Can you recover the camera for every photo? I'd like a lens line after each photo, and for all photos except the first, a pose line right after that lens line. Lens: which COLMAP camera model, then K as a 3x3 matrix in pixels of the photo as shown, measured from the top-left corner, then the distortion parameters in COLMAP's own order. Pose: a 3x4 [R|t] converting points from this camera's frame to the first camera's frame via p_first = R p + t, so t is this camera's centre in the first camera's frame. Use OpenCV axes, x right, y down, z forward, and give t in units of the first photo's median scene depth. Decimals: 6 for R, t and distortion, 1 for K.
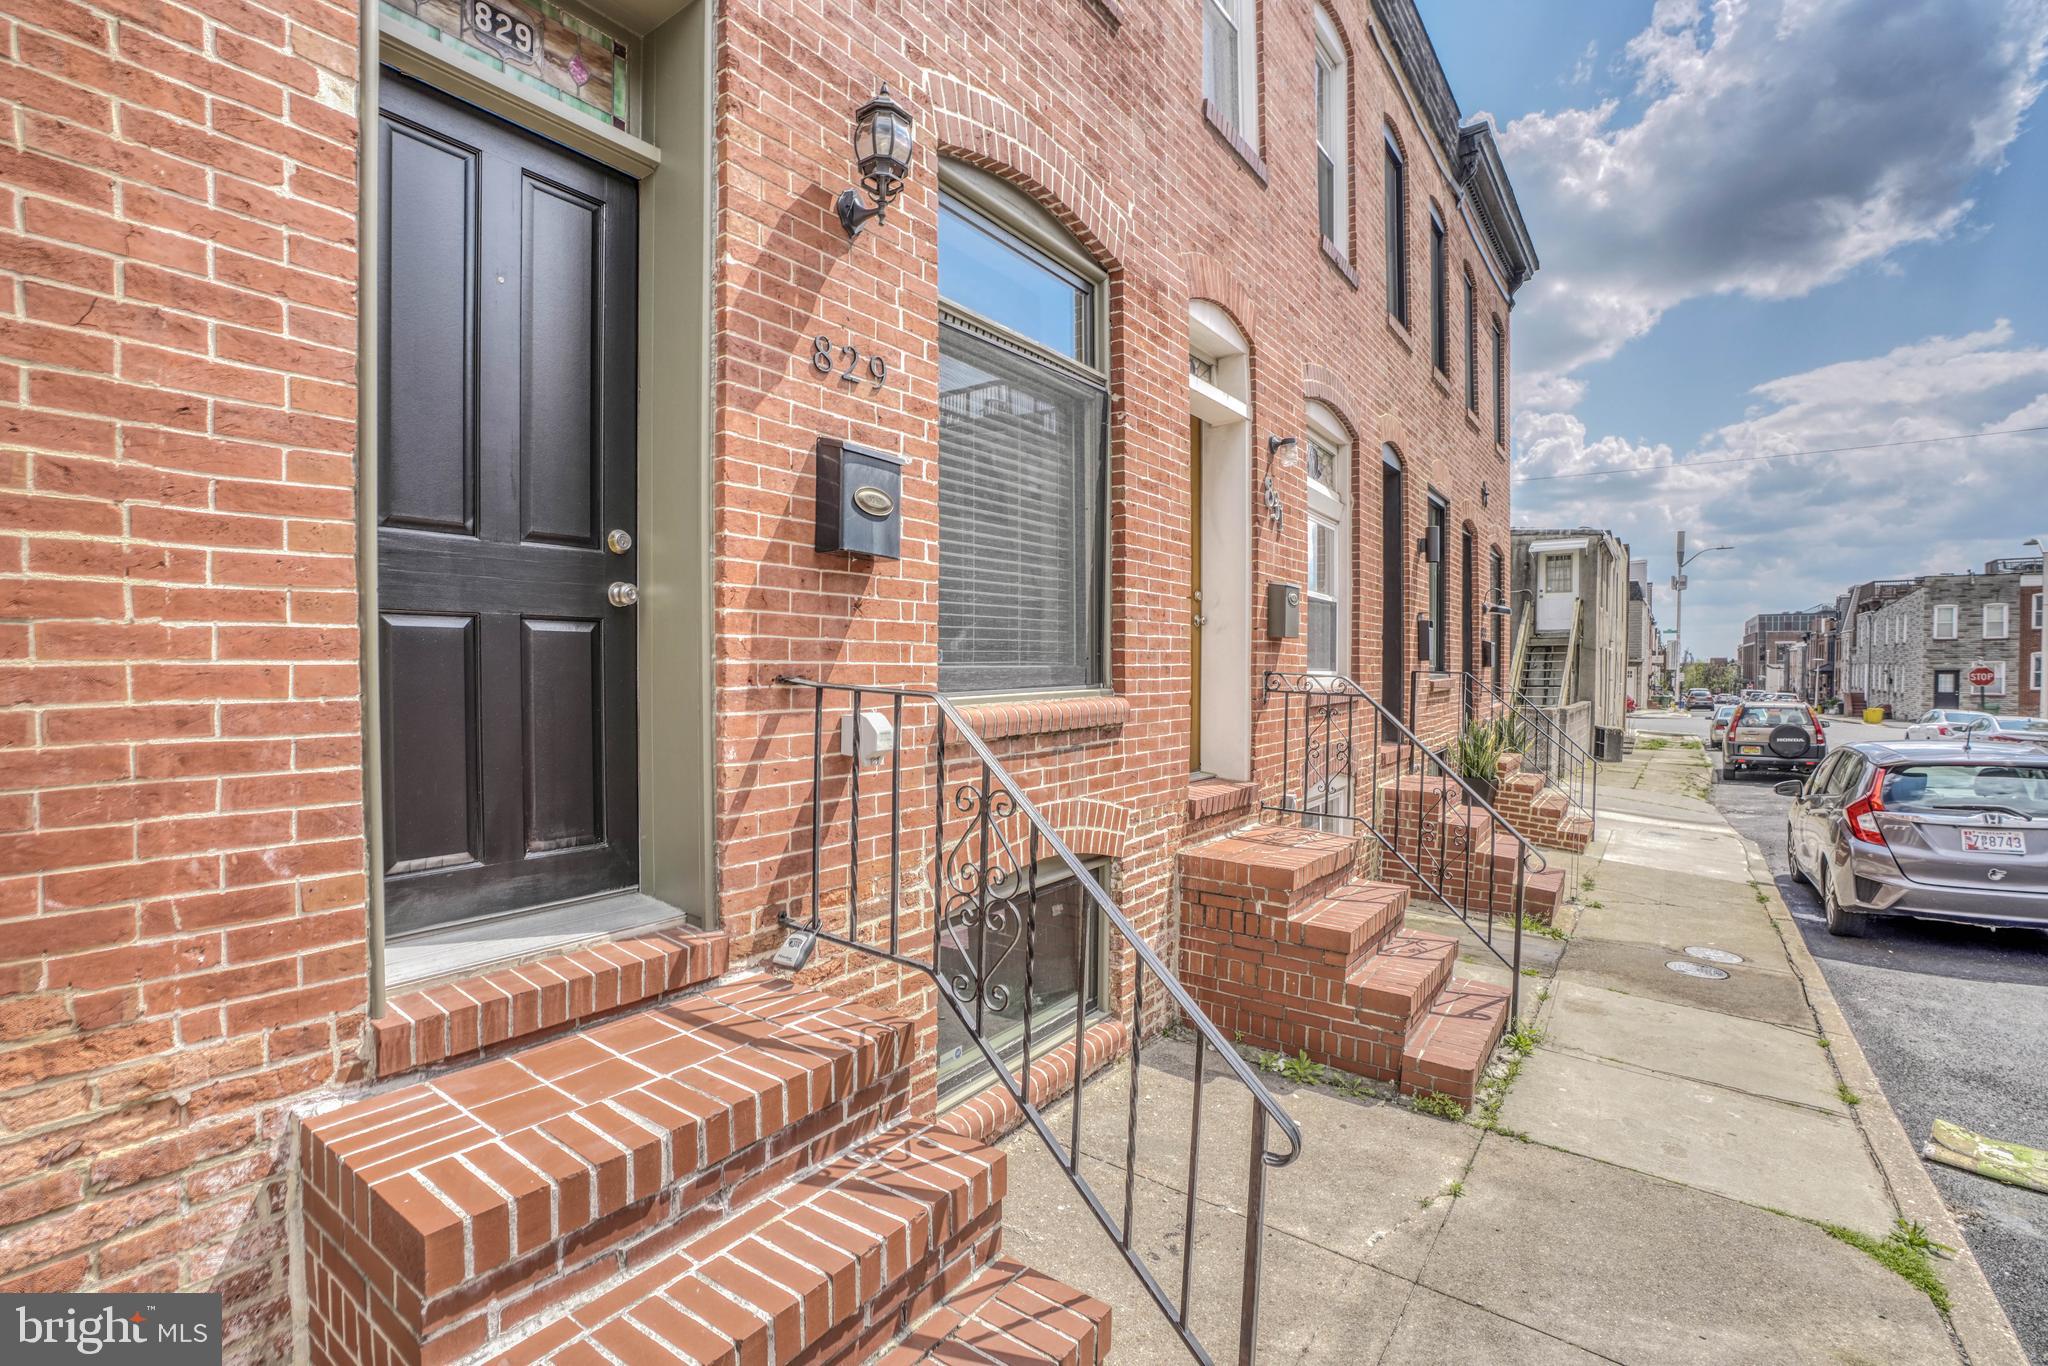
lens RADIAL K [[949.1, 0, 1012.0], [0, 949.1, 689.7], [0, 0, 1]] dist [-0.082101, 0.035144]
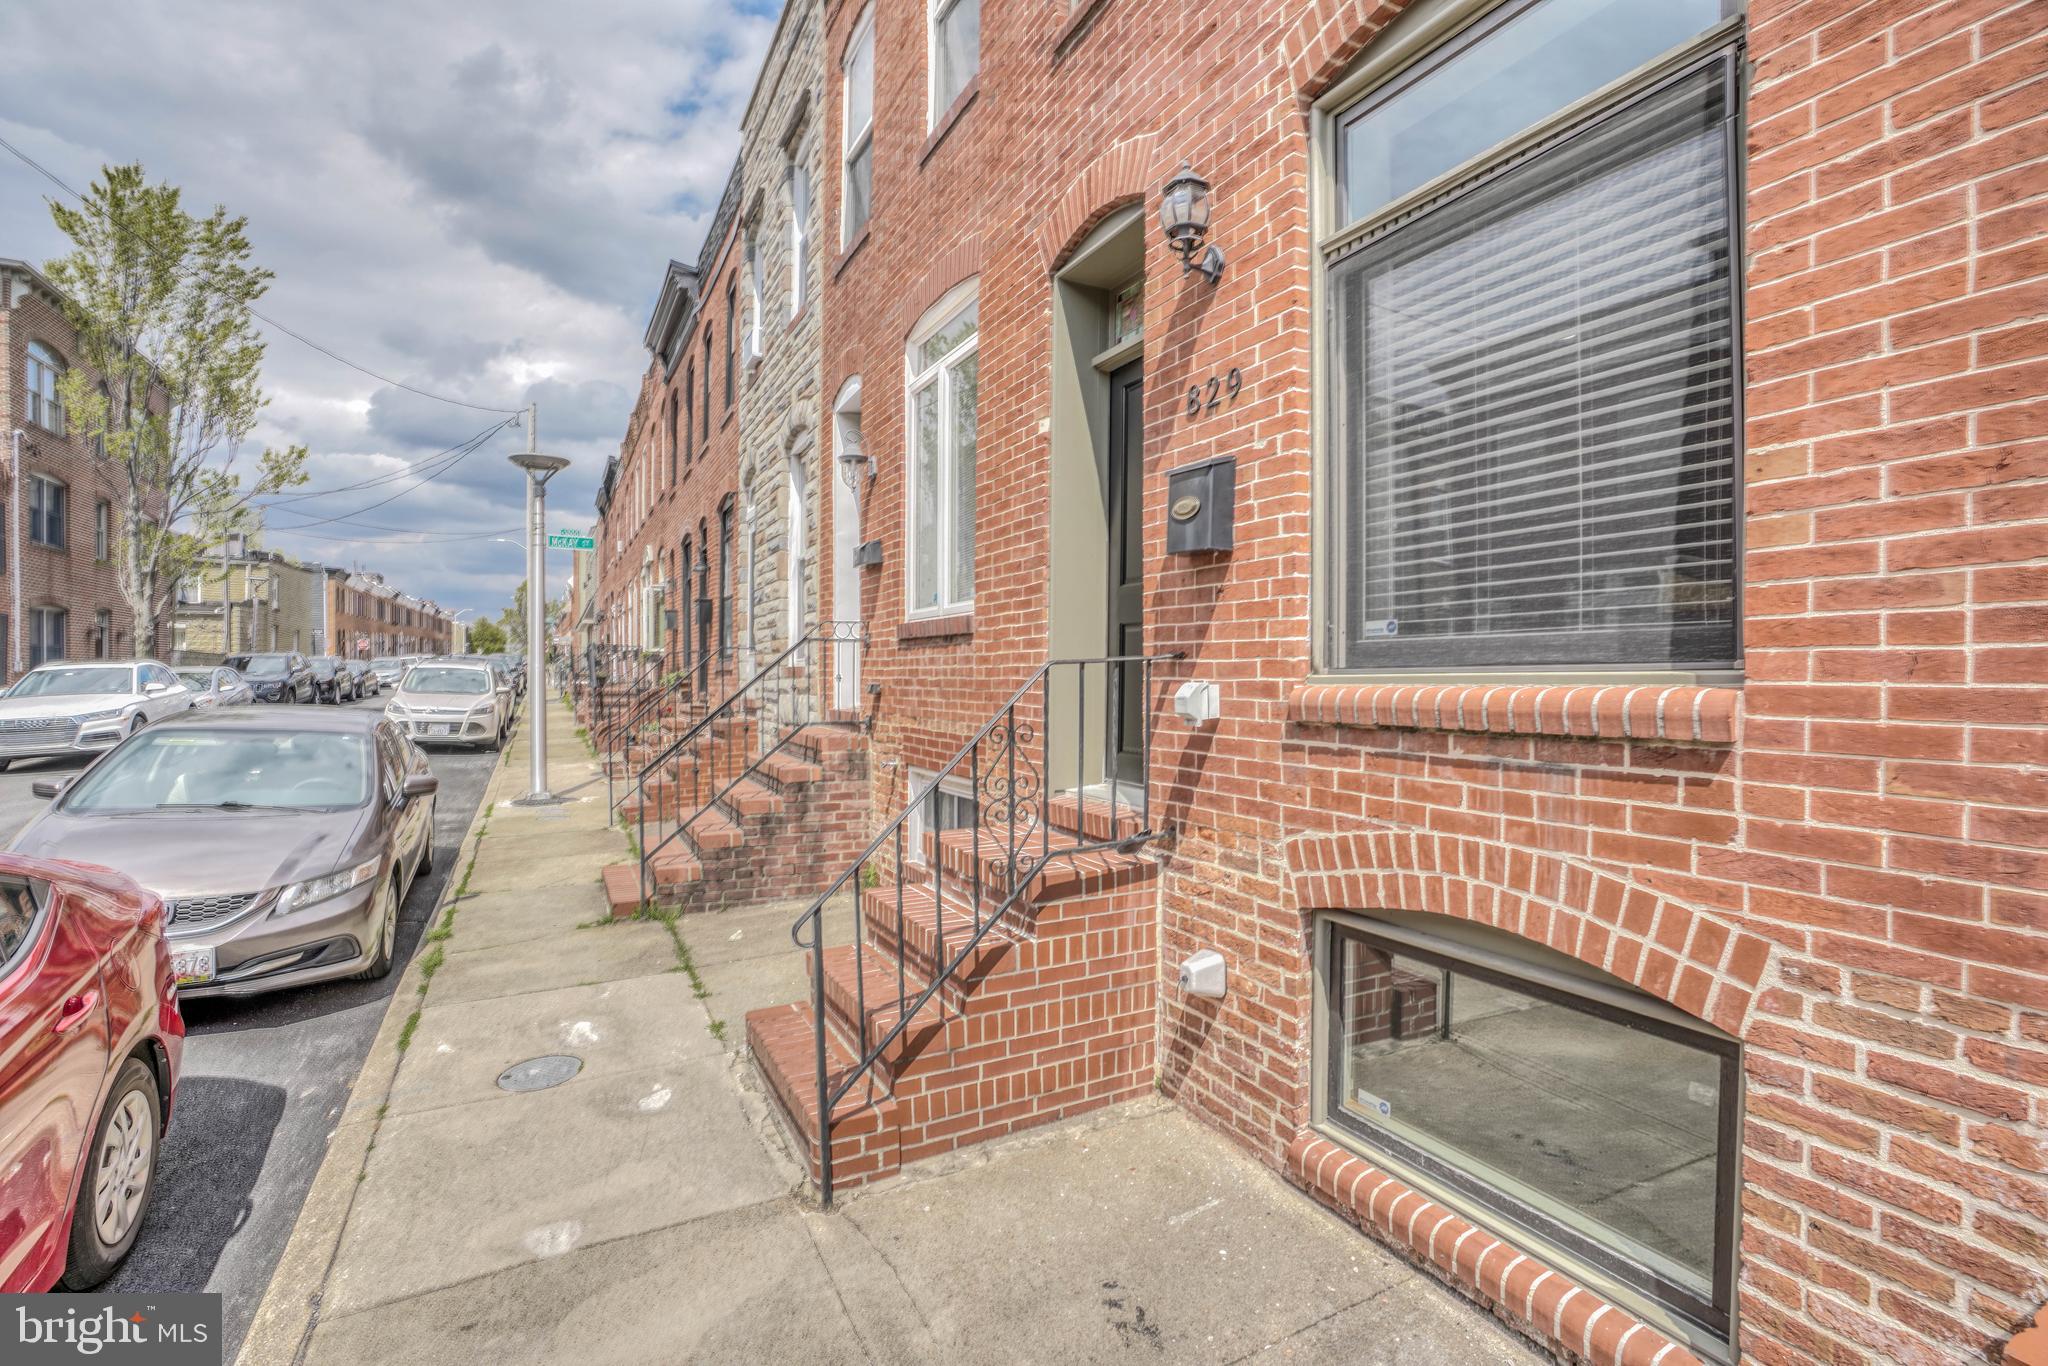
lens RADIAL K [[949.1, 0, 1012.0], [0, 949.1, 689.7], [0, 0, 1]] dist [-0.082101, 0.035144]
pose [[-0.464992, 0.008494, -0.885274, 1.039564], [-0.027617, 0.999328, 0.024094, 0.011902], [0.884884, 0.035652, -0.464445, 1.377801]]
